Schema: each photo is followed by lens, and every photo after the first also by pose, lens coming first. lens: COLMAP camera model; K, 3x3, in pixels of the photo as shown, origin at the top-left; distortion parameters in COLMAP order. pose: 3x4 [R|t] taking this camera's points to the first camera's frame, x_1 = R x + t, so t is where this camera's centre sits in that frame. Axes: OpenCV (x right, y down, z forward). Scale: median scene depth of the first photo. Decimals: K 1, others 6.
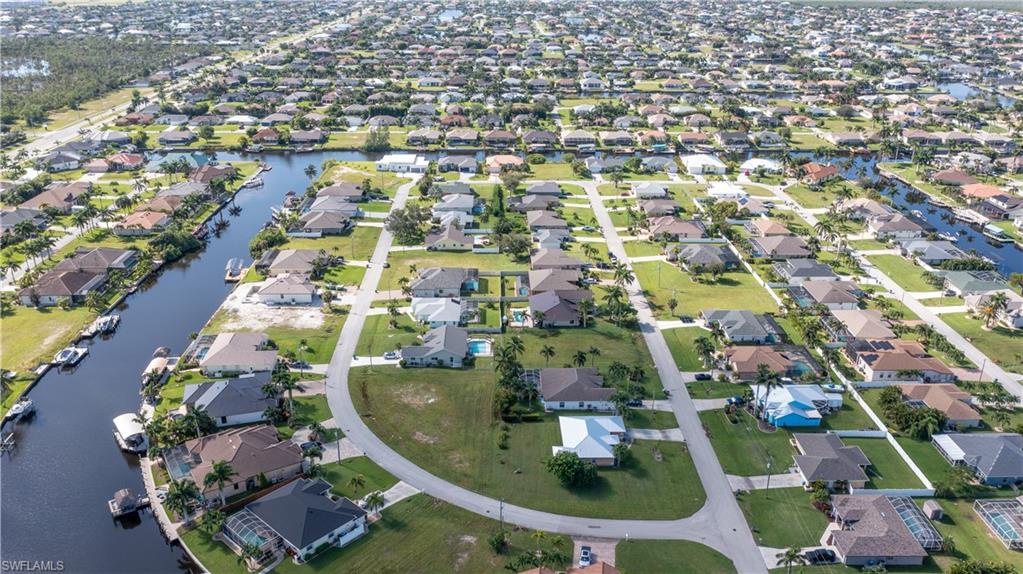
lens RADIAL K [[812.3, 0, 509.7], [0, 812.3, 286.1], [0, 0, 1]] dist [-0.004156, 0.001102]
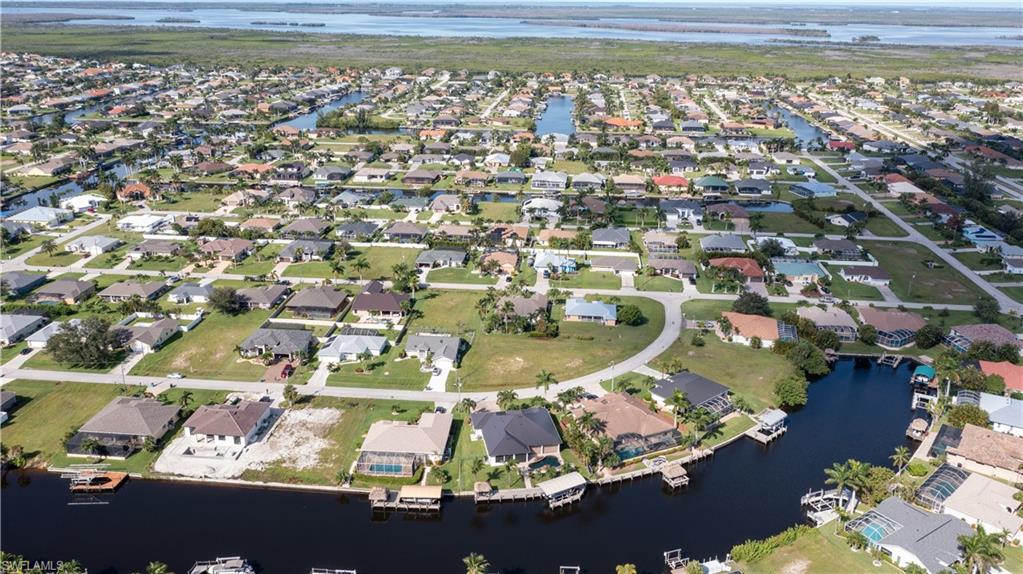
lens RADIAL K [[812.3, 0, 509.7], [0, 812.3, 286.1], [0, 0, 1]] dist [-0.004156, 0.001102]
pose [[0.121973, -0.341926, 0.931777, -1.093986], [0.368012, 0.887451, 0.277486, -0.272204], [-0.921786, 0.309059, 0.234078, 0.644357]]
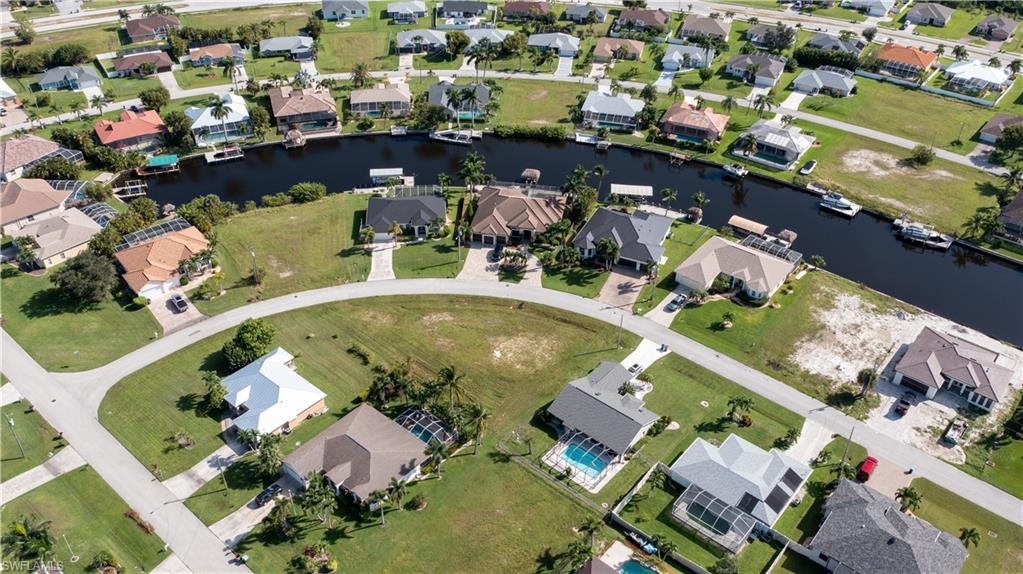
lens RADIAL K [[812.3, 0, 509.7], [0, 812.3, 286.1], [0, 0, 1]] dist [-0.004156, 0.001102]
pose [[-0.669267, 0.417827, -0.614412, 0.317022], [-0.297520, 0.607026, 0.736887, -0.434751], [0.680855, 0.675973, -0.281950, 1.093349]]
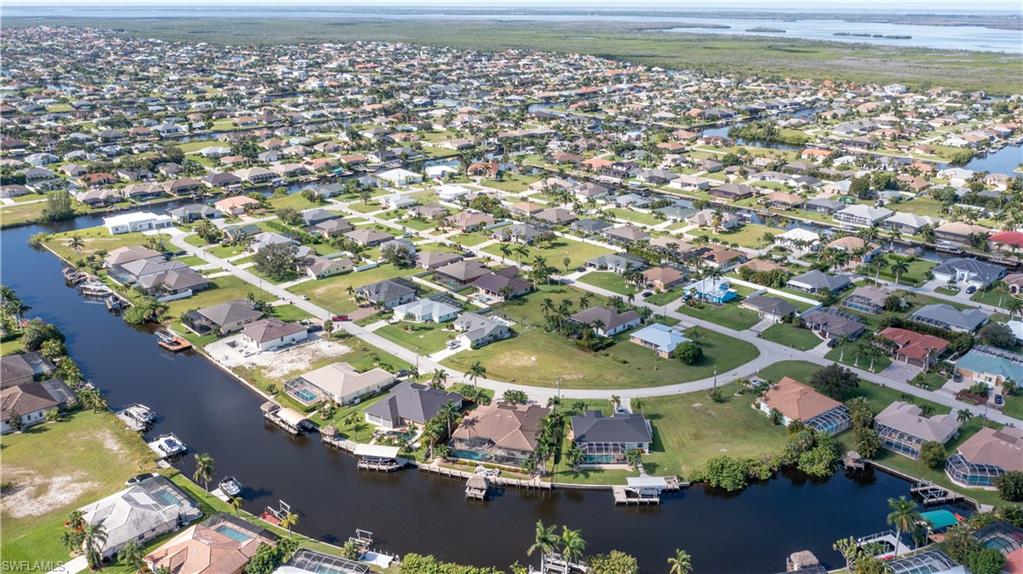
lens RADIAL K [[812.3, 0, 509.7], [0, 812.3, 286.1], [0, 0, 1]] dist [-0.004156, 0.001102]
pose [[0.737067, -0.228787, 0.635915, -0.812662], [0.257503, 0.965047, 0.048737, -0.031262], [-0.624839, 0.127828, 0.770218, 0.057697]]
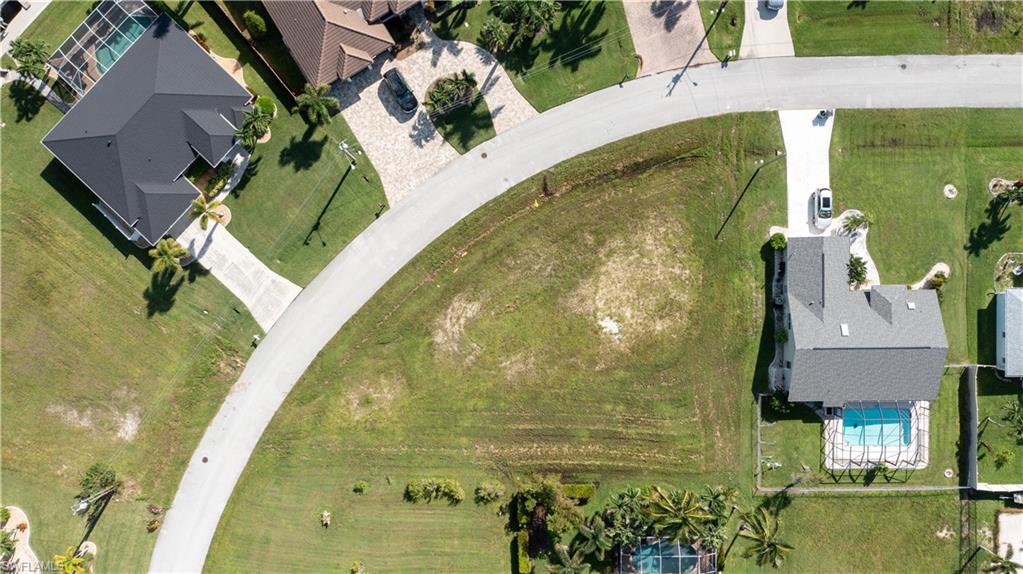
lens RADIAL K [[812.3, 0, 509.7], [0, 812.3, 286.1], [0, 0, 1]] dist [-0.004156, 0.001102]
pose [[-0.014706, 0.999886, -0.003368, -0.106500], [-0.383868, -0.002536, 0.923384, -0.222027], [0.923271, 0.014872, 0.383862, 0.724960]]
